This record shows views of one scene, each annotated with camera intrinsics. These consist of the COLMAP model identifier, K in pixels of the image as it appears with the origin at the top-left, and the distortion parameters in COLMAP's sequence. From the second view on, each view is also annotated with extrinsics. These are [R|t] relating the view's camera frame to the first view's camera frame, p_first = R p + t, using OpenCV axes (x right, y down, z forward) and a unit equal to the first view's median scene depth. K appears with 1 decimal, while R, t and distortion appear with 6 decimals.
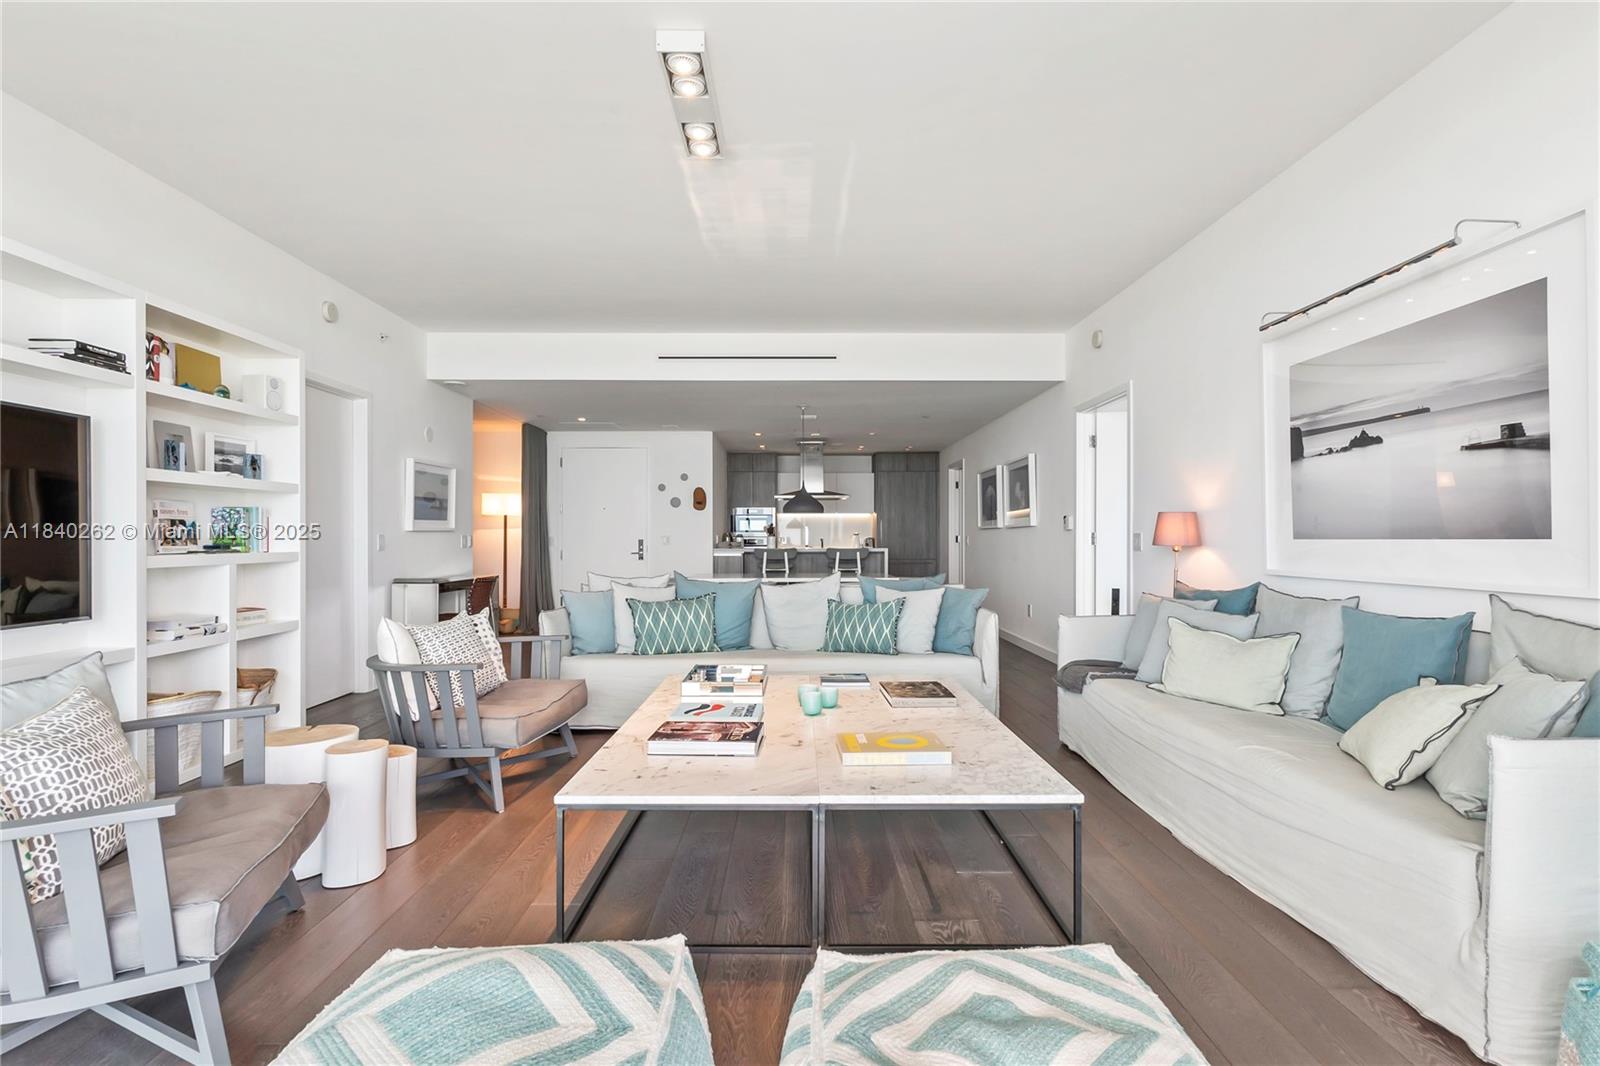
lens RADIAL K [[795.4, 0, 801.1], [0, 795.4, 535.0], [0, 0, 1]] dist [0.002556, 0.000237]
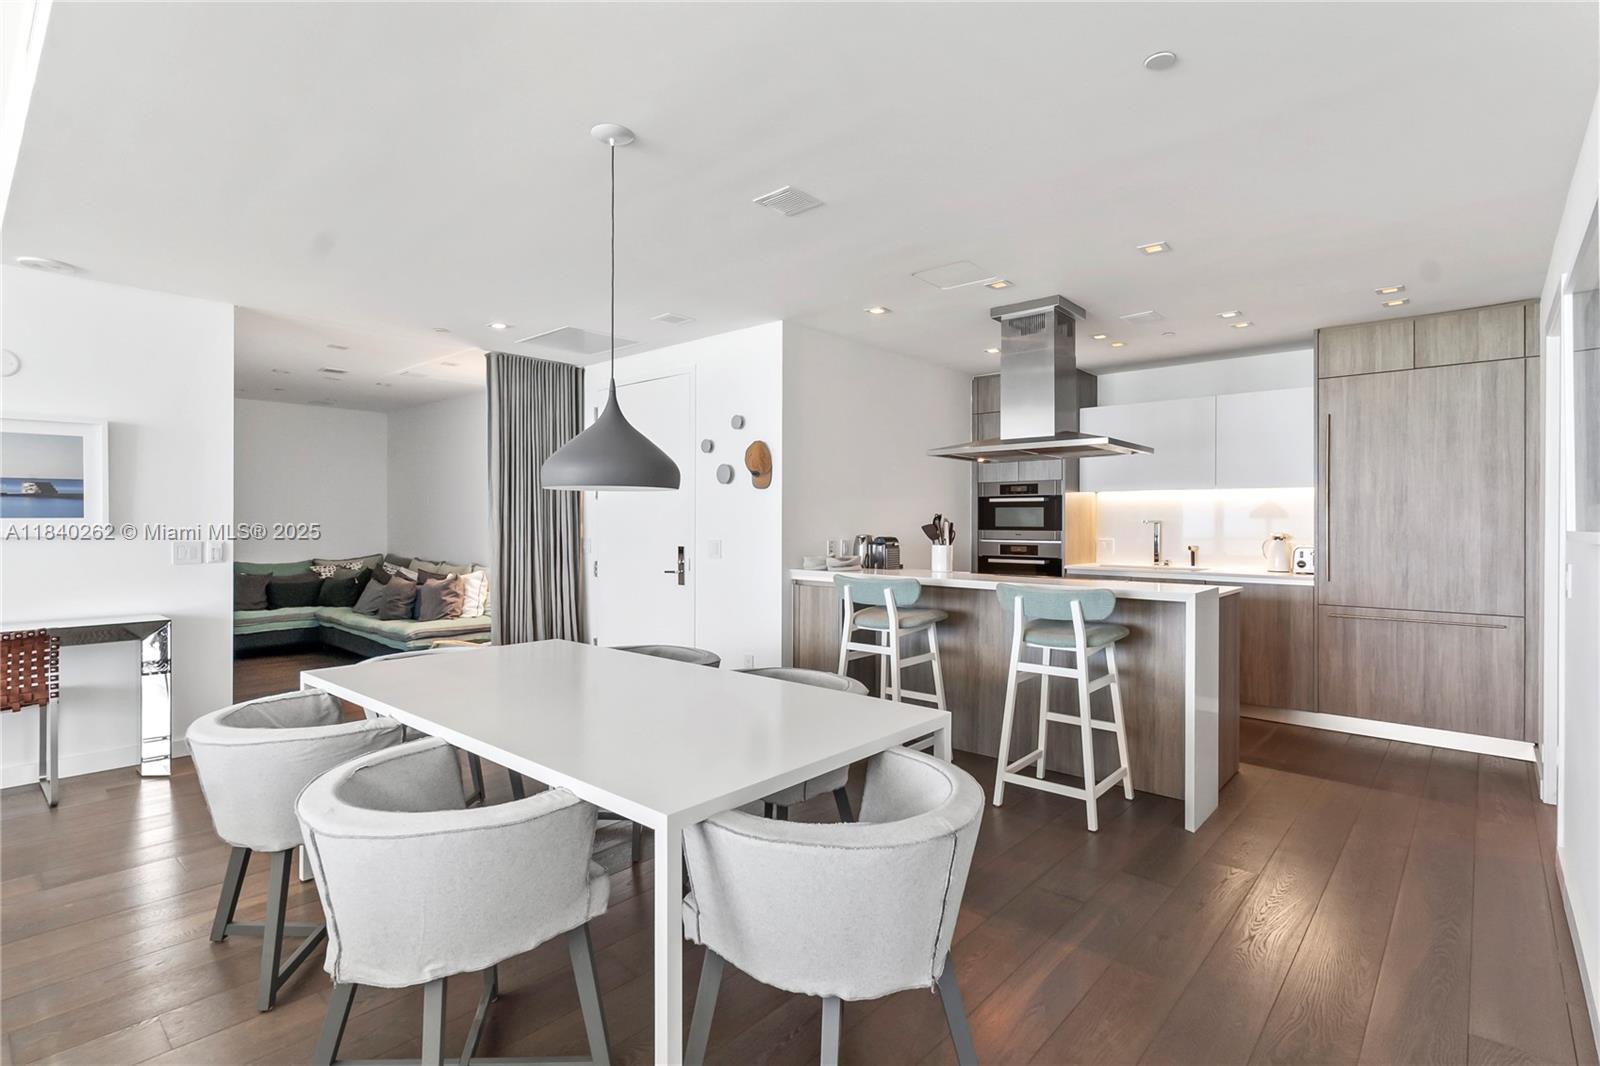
lens RADIAL K [[795.4, 0, 798.9], [0, 795.4, 529.8], [0, 0, 1]] dist [0.002556, 0.000237]
pose [[0.727421, 0.011779, -0.686090, 0.206617], [-0.002181, 0.999887, 0.014854, -0.012686], [0.686188, -0.009309, 0.727365, 0.627766]]
